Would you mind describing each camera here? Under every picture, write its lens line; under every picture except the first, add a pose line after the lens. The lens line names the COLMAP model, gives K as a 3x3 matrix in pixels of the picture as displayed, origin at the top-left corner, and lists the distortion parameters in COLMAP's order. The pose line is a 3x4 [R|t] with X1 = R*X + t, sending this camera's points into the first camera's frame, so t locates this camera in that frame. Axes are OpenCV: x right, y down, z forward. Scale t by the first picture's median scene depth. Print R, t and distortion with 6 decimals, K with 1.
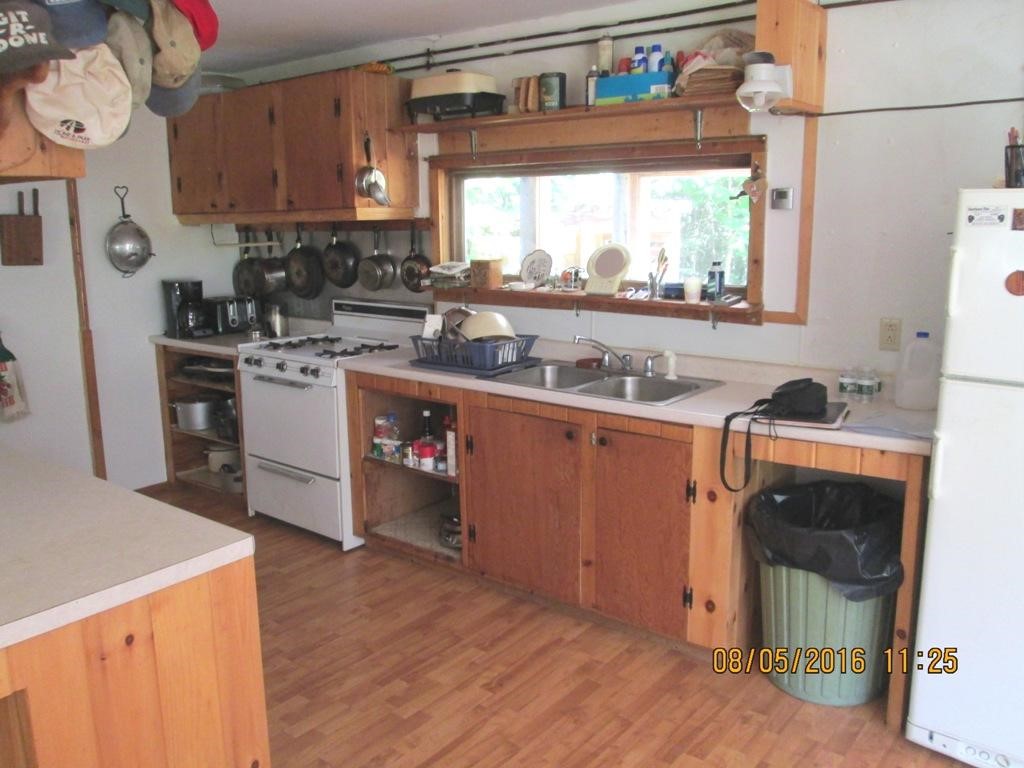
lens RADIAL K [[857.3, 0, 511.1], [0, 857.3, 383.8], [0, 0, 1]] dist [-0.030303, 0.009508]
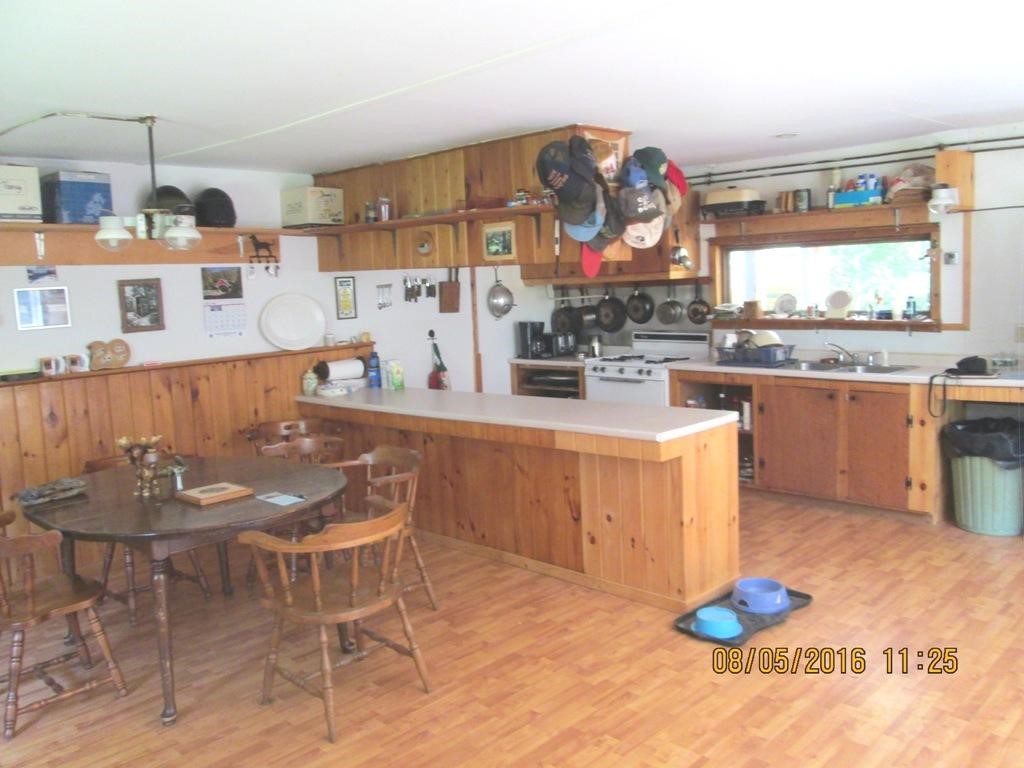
lens RADIAL K [[881.3, 0, 494.4], [0, 881.3, 382.5], [0, 0, 1]] dist [-0.039034, 0.011027]
pose [[0.992449, -0.018073, -0.121317, -0.329187], [0.008853, 0.997060, -0.076117, 0.134846], [0.122336, 0.074468, 0.989691, -0.709893]]
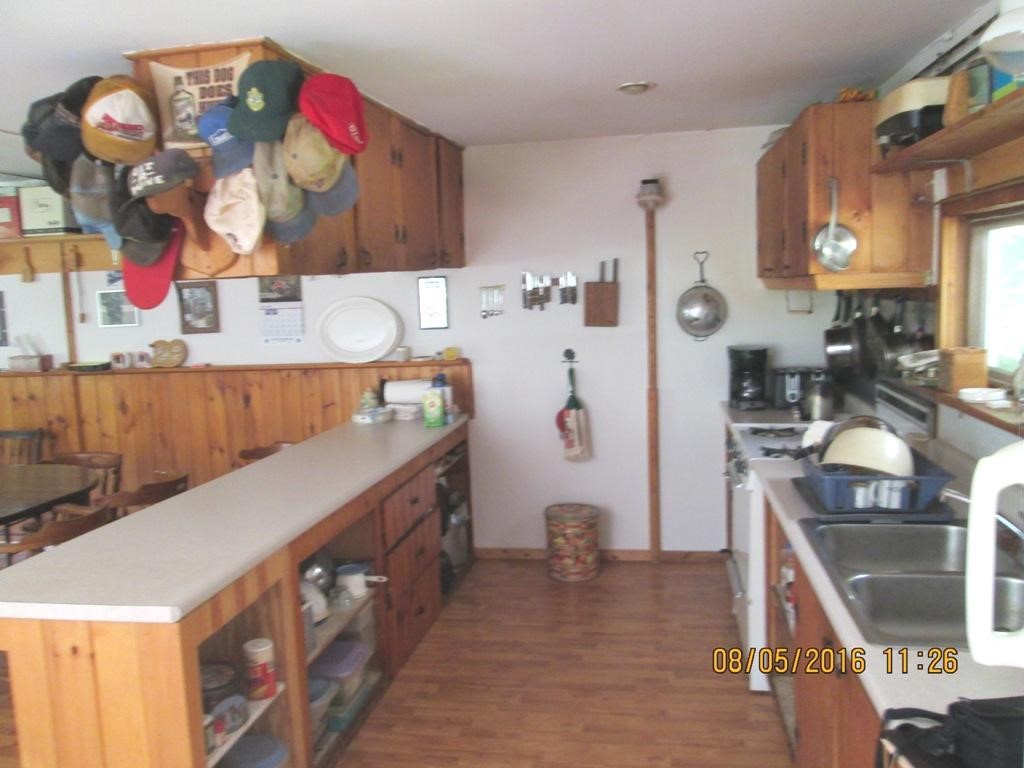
lens RADIAL K [[850.7, 0, 510.4], [0, 850.7, 379.7], [0, 0, 1]] dist [-0.044611, 0.015931]
pose [[0.472769, 0.094446, -0.876110, 0.407131], [-0.137670, 0.989947, 0.032427, -0.101749], [0.870366, 0.105283, 0.481019, 0.408475]]
